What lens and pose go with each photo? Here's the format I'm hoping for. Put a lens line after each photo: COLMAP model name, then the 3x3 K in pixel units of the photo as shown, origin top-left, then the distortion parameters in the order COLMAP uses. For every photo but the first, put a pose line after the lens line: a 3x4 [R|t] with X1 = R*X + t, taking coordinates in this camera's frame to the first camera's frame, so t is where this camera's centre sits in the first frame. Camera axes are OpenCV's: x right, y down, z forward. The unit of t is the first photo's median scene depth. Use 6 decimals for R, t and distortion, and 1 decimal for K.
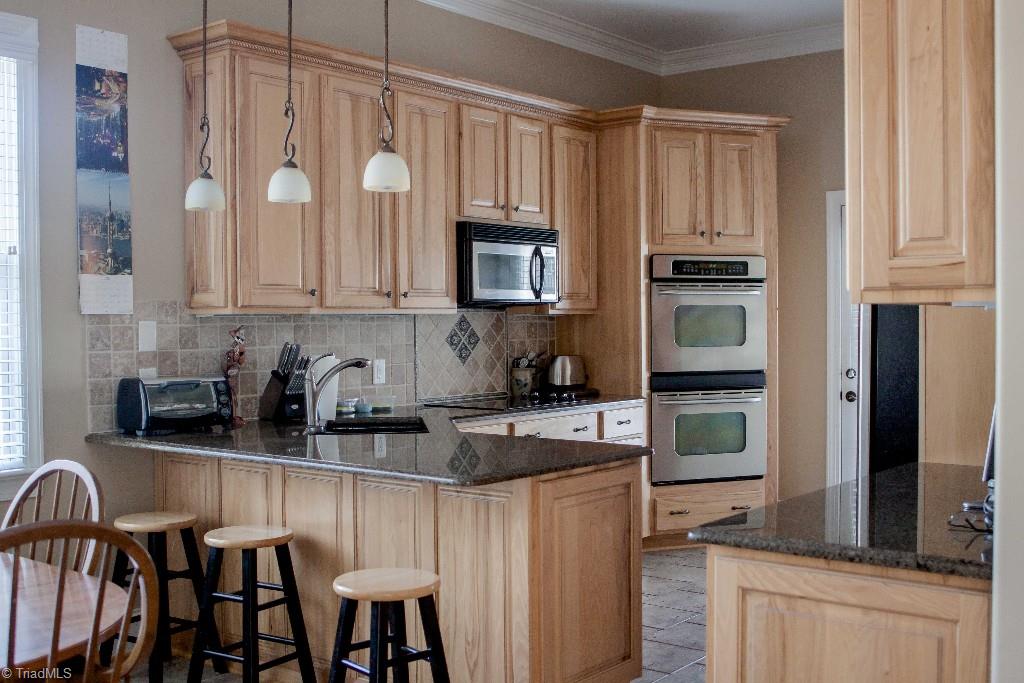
lens RADIAL K [[1130.4, 0, 501.8], [0, 1130.4, 343.9], [0, 0, 1]] dist [-0.071653, 0.000000]
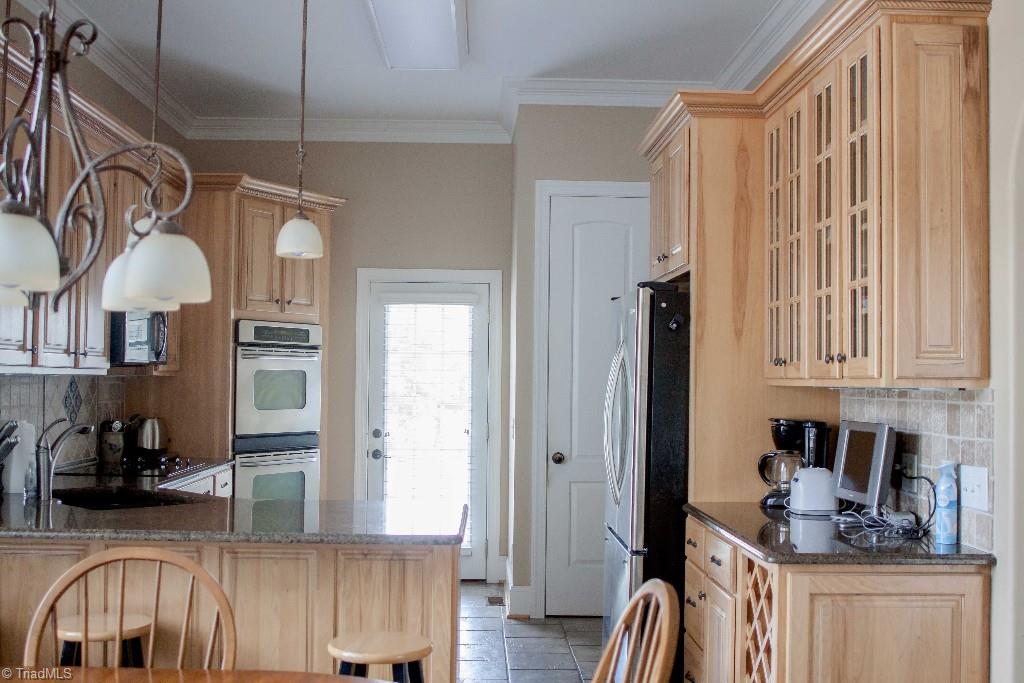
lens RADIAL K [[1130.4, 0, 508.6], [0, 1130.4, 348.5], [0, 0, 1]] dist [-0.071653, 0.000000]
pose [[0.759487, 0.035579, 0.649549, -0.362317], [-0.005071, 0.998797, -0.048780, -0.004563], [-0.650503, 0.033754, 0.758753, 0.074913]]
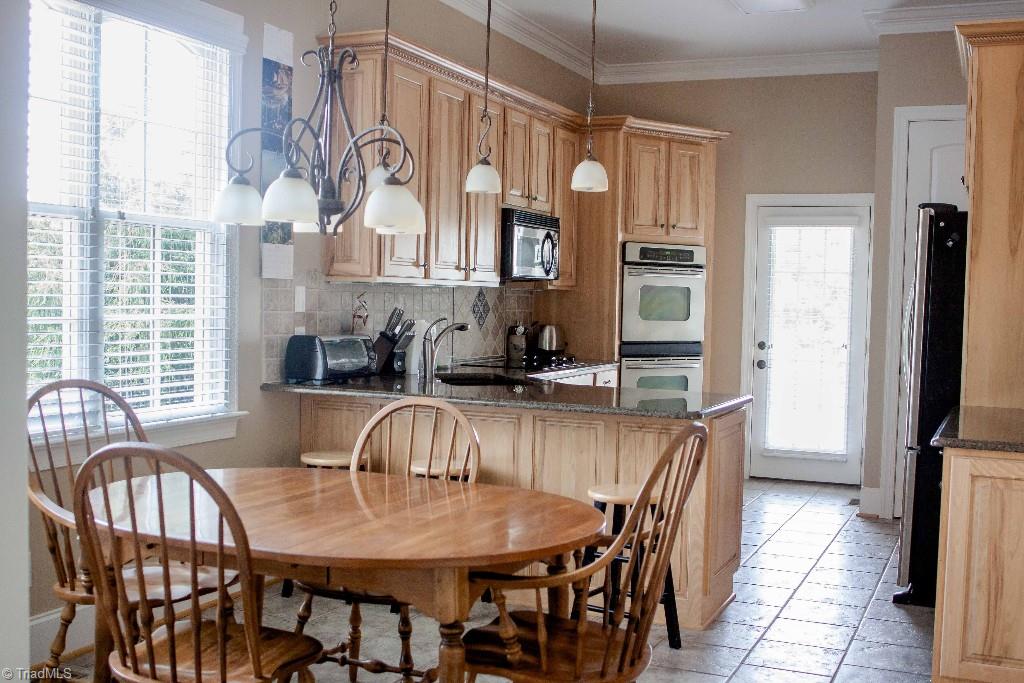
lens RADIAL K [[1130.4, 0, 508.9], [0, 1130.4, 344.7], [0, 0, 1]] dist [-0.071653, 0.000000]
pose [[0.965694, 0.019247, 0.258967, -0.307674], [-0.025701, 0.999437, 0.021558, 0.007004], [-0.258406, -0.027474, 0.965646, -0.123395]]
